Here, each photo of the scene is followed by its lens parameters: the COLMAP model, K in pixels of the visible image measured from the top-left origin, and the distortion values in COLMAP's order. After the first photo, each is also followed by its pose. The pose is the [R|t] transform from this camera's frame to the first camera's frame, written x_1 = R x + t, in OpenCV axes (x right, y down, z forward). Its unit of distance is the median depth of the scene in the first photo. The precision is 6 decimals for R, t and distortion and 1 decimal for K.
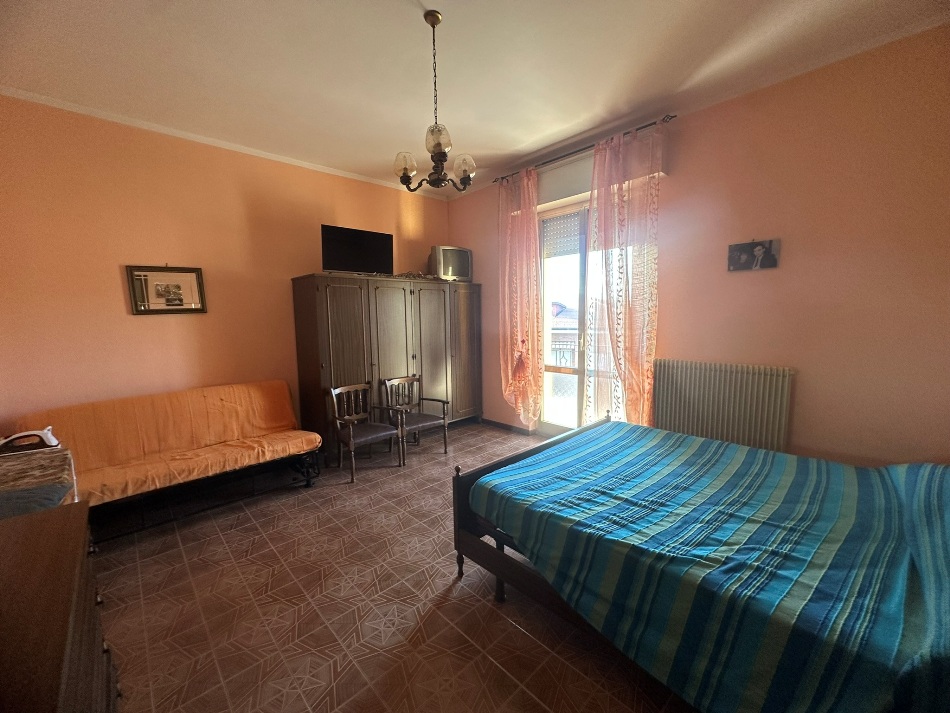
lens RADIAL K [[380.1, 0, 474.1], [0, 380.1, 356.6], [0, 0, 1]] dist [-0.003254, 0.000367]
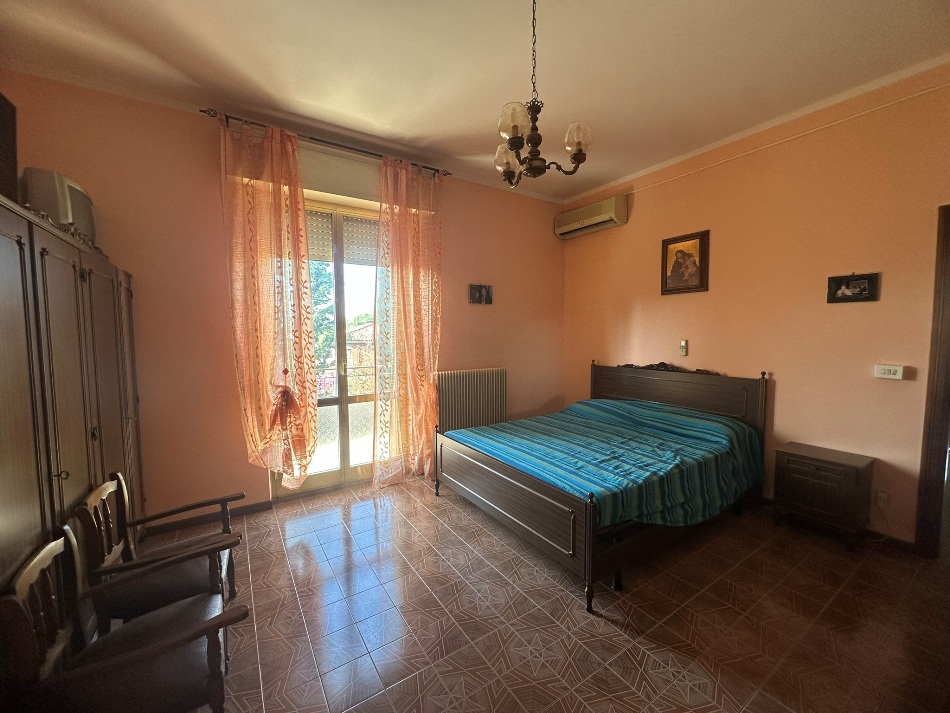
lens RADIAL K [[380.1, 0, 474.7], [0, 380.1, 357.5], [0, 0, 1]] dist [-0.003254, 0.000367]
pose [[0.179326, -0.053331, 0.982343, -1.037829], [0.108755, 0.993484, 0.034082, -0.109490], [-0.977760, 0.100723, 0.183957, 1.117915]]
